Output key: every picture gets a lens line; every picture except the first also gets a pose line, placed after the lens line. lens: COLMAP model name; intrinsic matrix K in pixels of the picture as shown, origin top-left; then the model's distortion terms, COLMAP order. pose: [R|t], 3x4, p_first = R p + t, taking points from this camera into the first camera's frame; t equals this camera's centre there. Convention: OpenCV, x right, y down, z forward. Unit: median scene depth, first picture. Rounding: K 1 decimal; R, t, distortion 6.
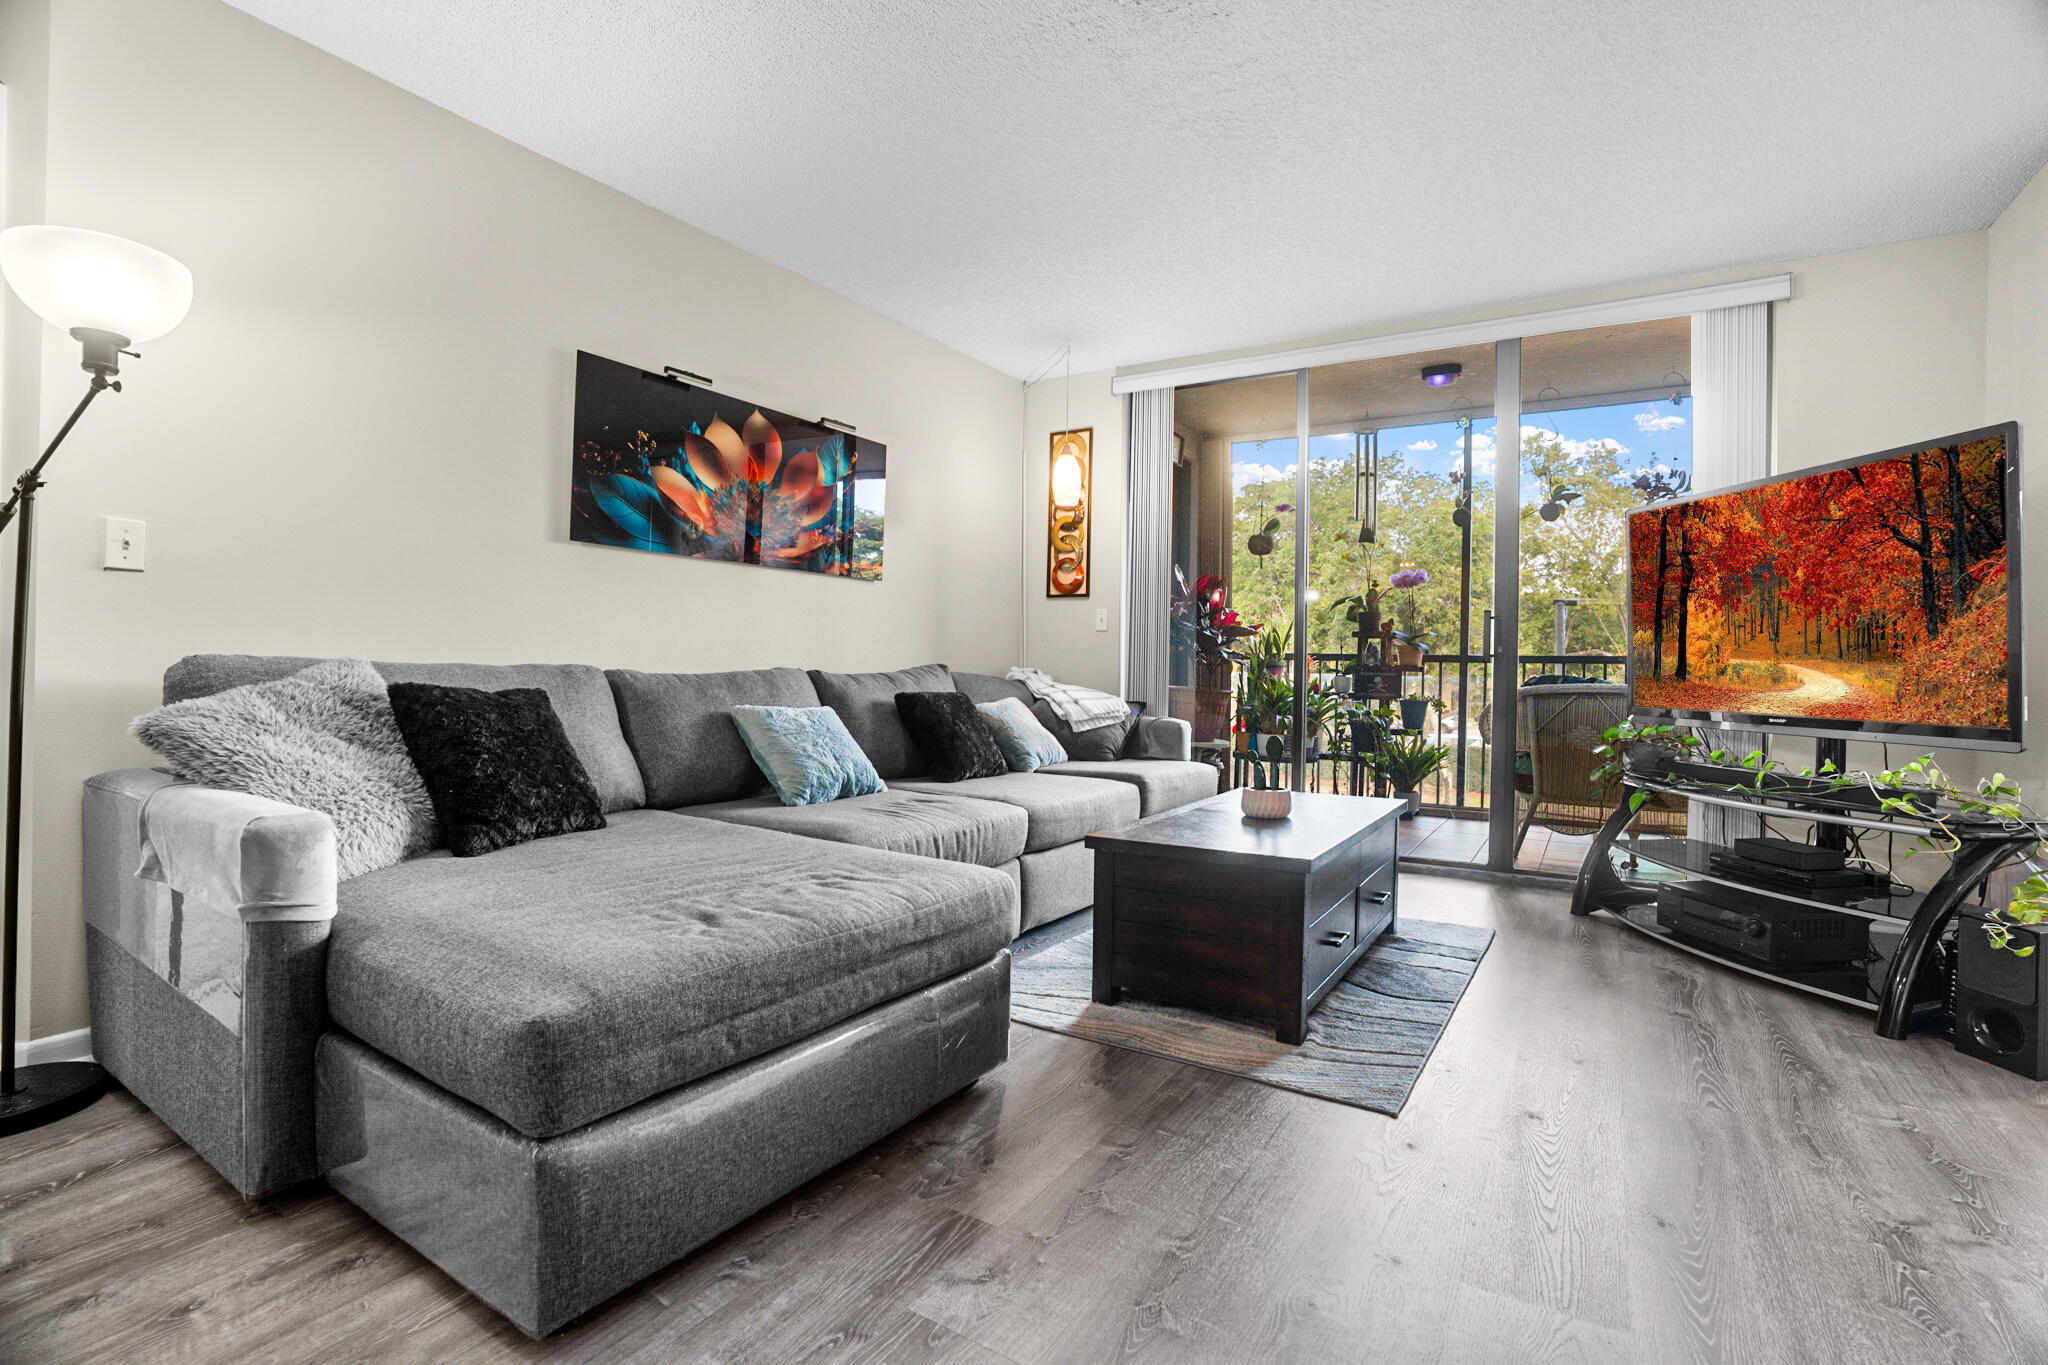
lens RADIAL K [[961.5, 0, 1028.0], [0, 961.5, 663.1], [0, 0, 1]] dist [-0.076721, 0.032255]
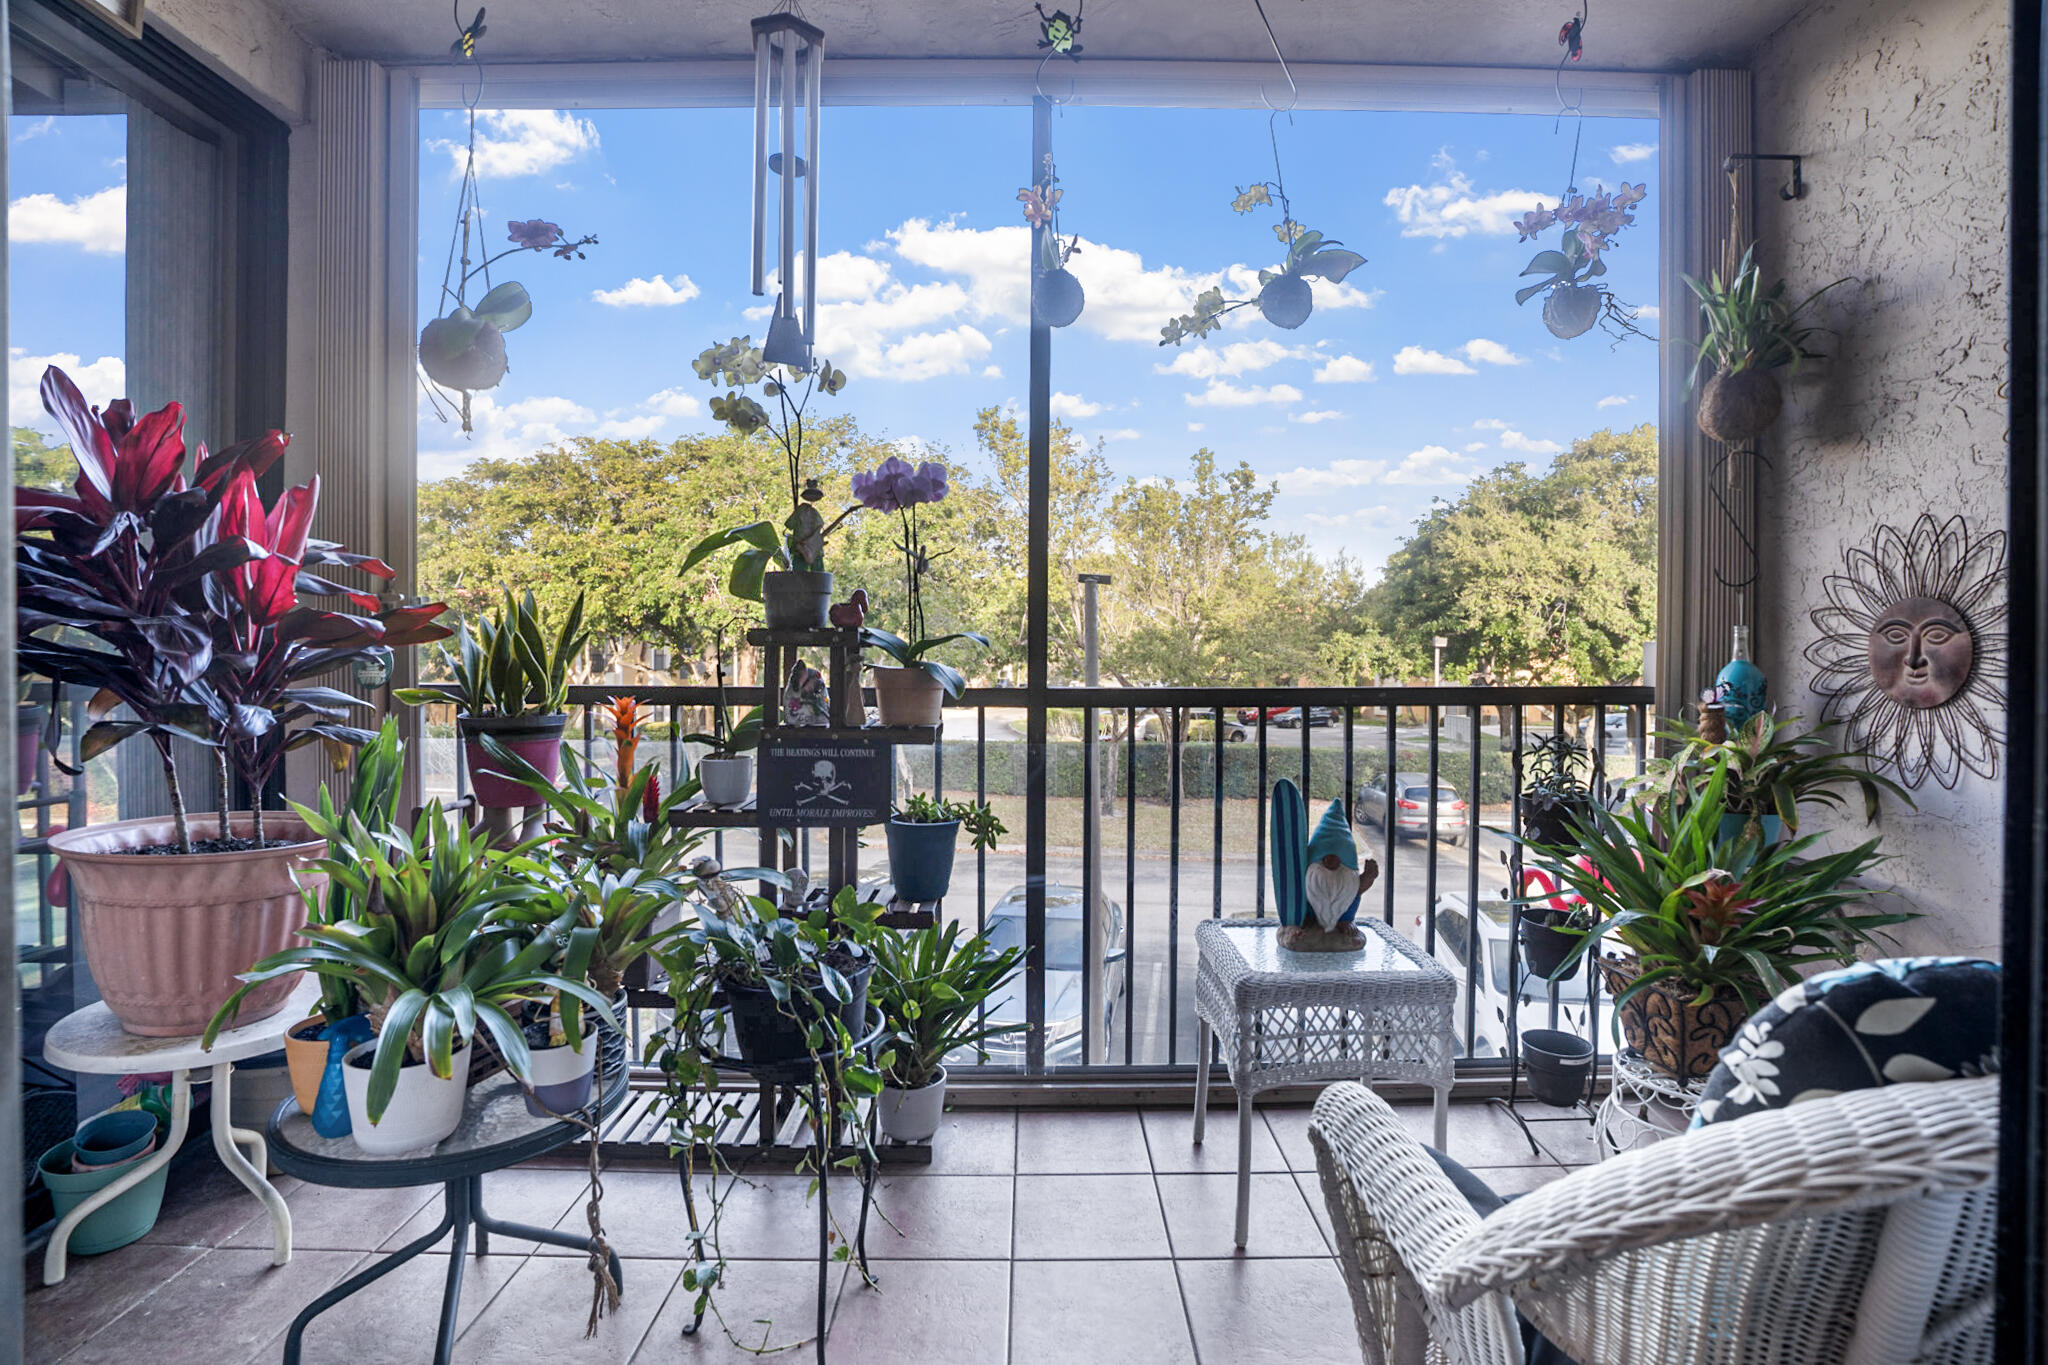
lens RADIAL K [[961.5, 0, 1028.0], [0, 961.5, 663.1], [0, 0, 1]] dist [-0.076721, 0.032255]
pose [[0.849632, -0.020782, 0.526966, 0.248297], [0.011930, 0.999725, 0.020190, -0.026601], [-0.527240, -0.010867, 0.849647, 0.665452]]
